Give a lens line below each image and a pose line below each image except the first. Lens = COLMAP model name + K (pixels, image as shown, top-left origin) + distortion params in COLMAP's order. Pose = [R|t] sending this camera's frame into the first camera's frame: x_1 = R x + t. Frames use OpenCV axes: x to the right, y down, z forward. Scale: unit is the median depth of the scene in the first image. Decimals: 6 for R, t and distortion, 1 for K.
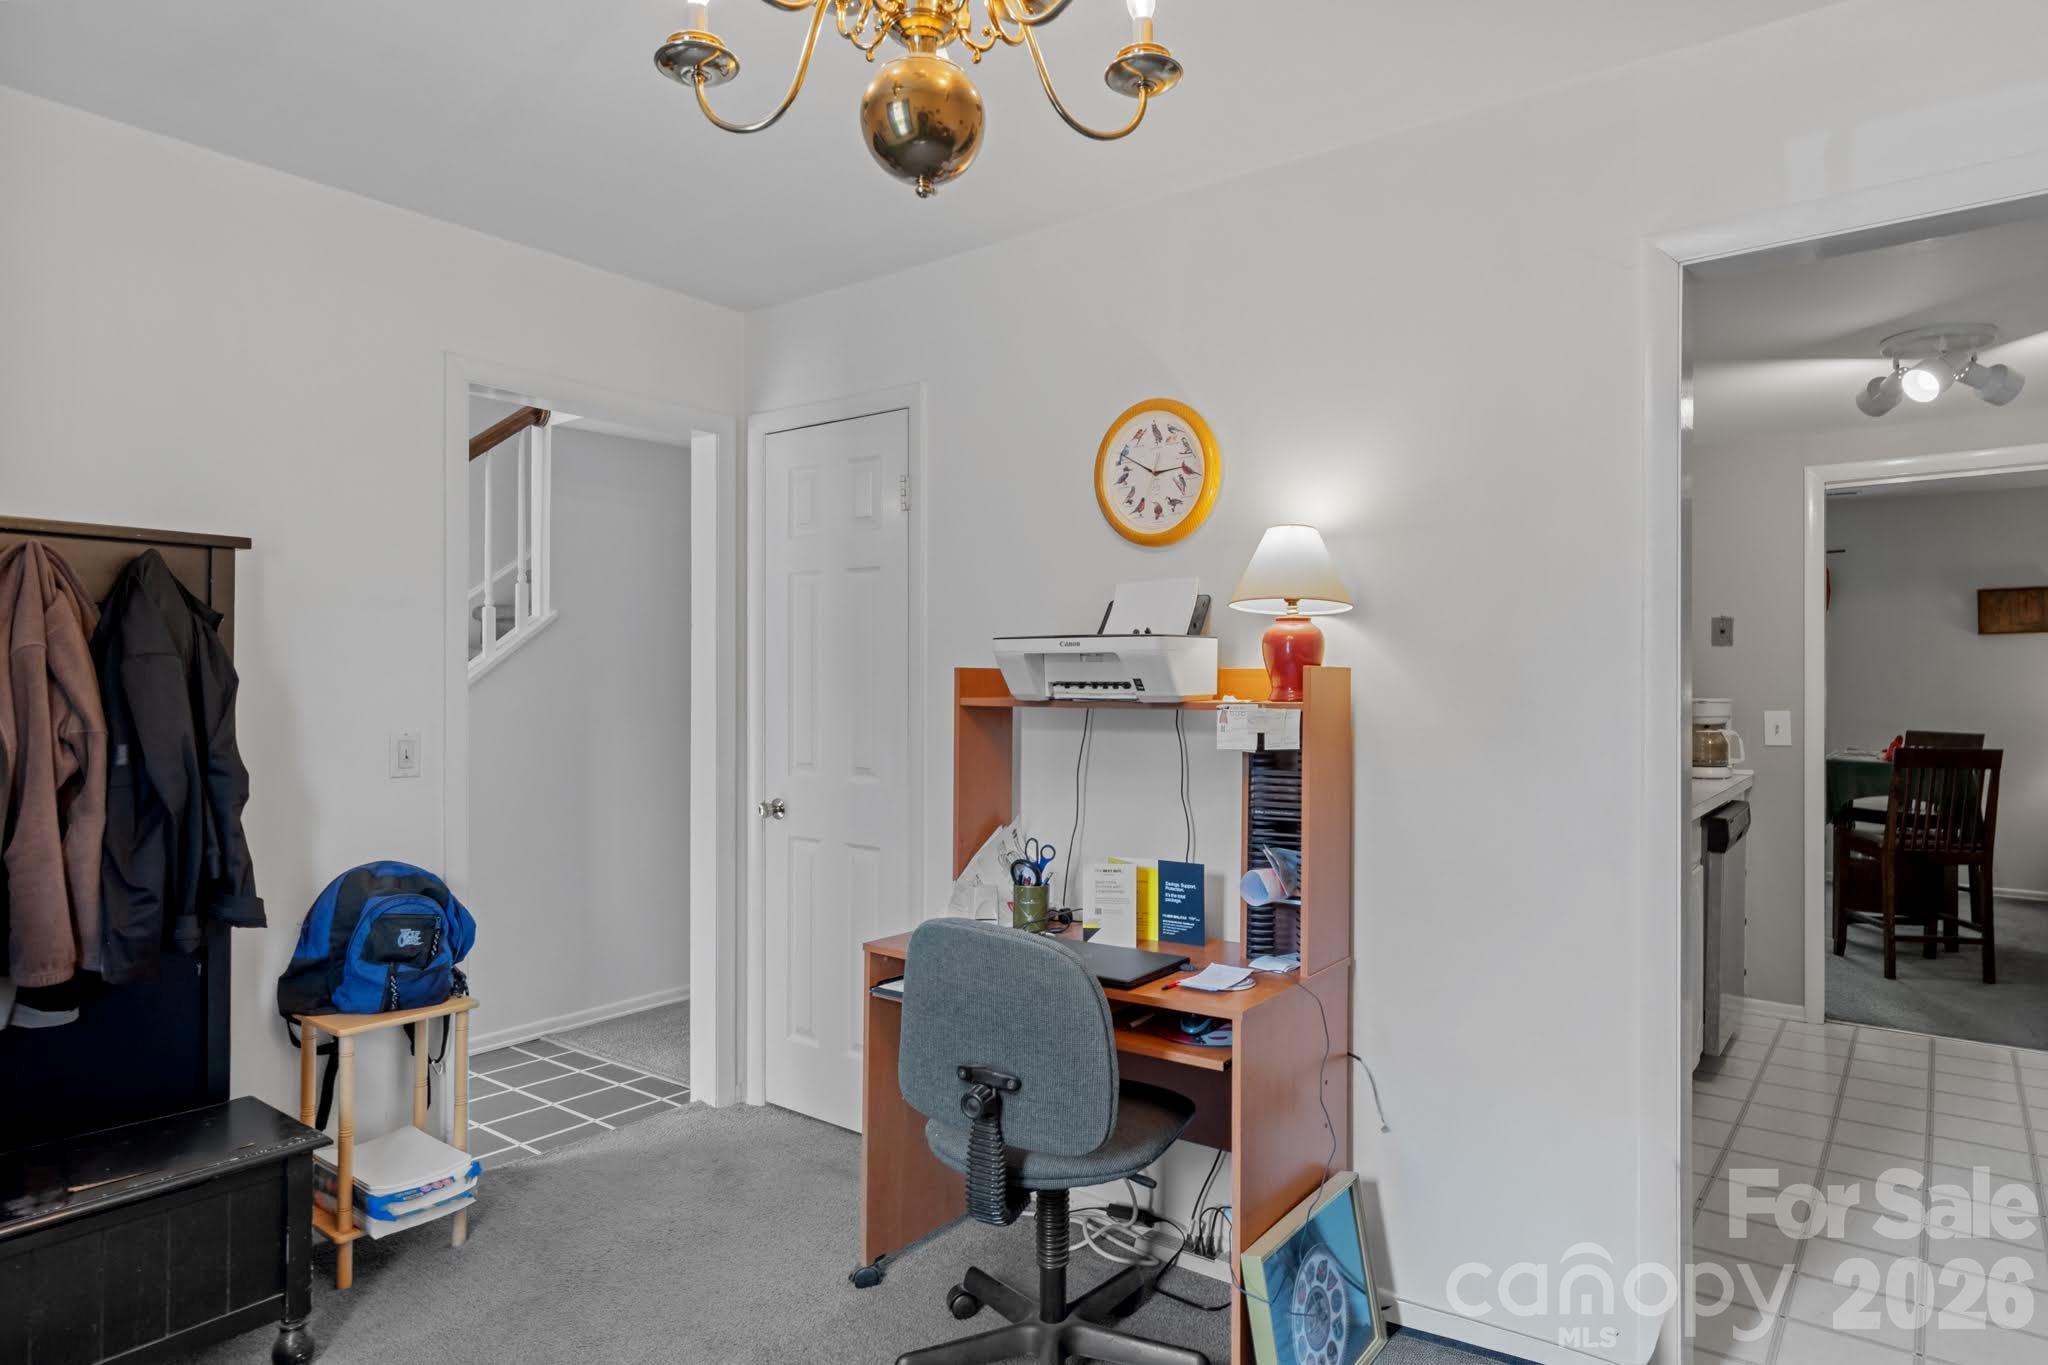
lens RADIAL K [[1208.0, 0, 1031.5], [0, 1208.0, 686.0], [0, 0, 1]] dist [-0.007093, 0.000973]
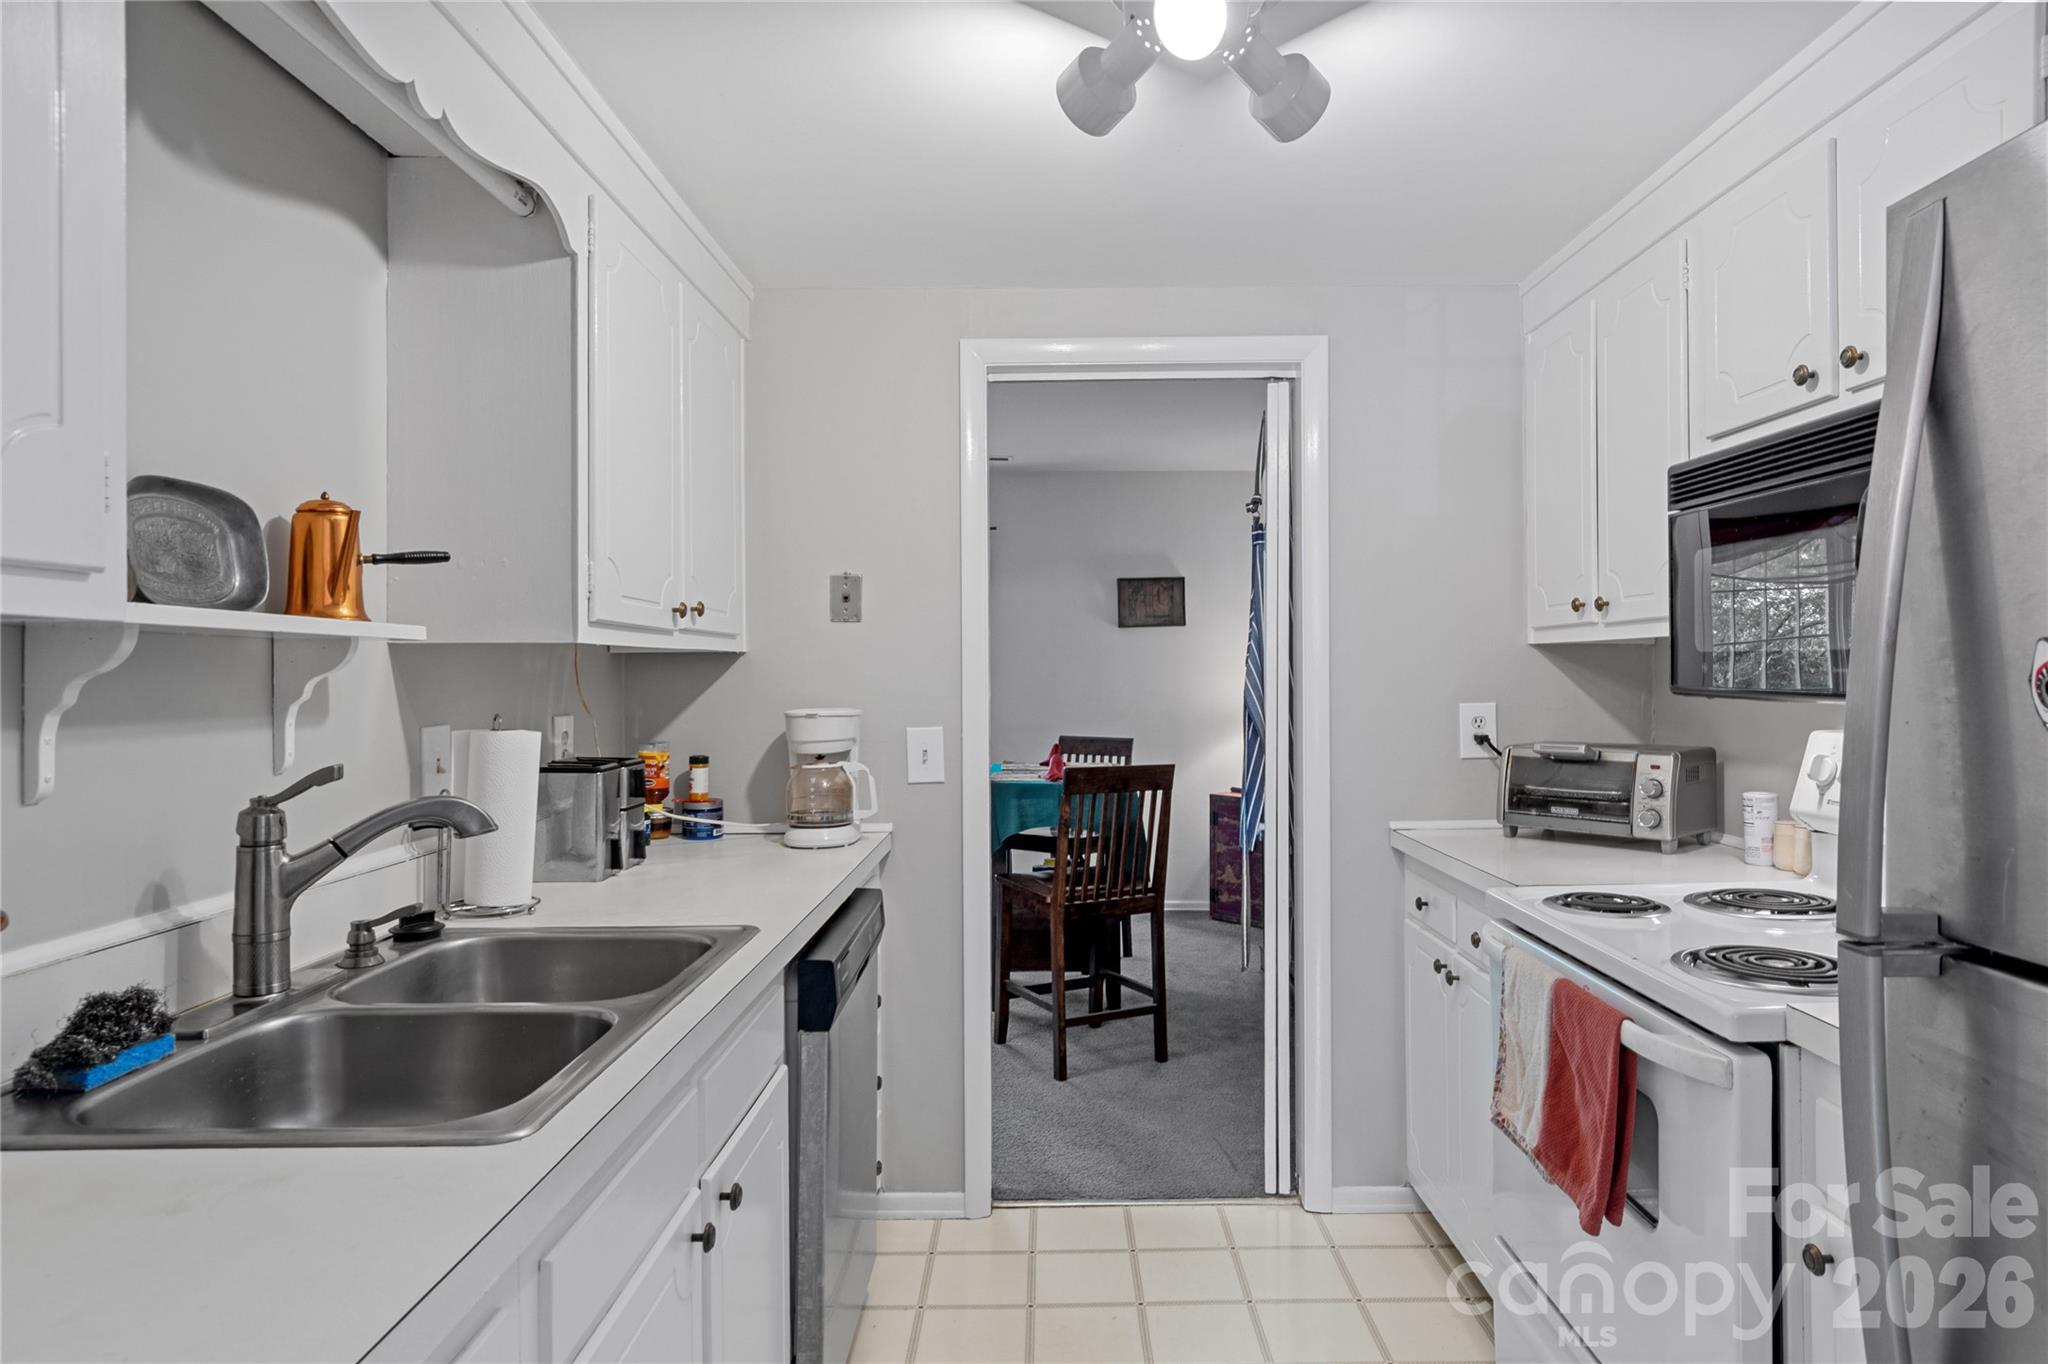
lens RADIAL K [[1208.0, 0, 1028.5], [0, 1208.0, 677.0], [0, 0, 1]] dist [-0.007093, 0.000973]
pose [[0.809623, -0.003169, 0.586942, 0.291002], [0.006872, 0.999968, -0.004080, -0.002468], [-0.586910, 0.007337, 0.809619, 0.454843]]
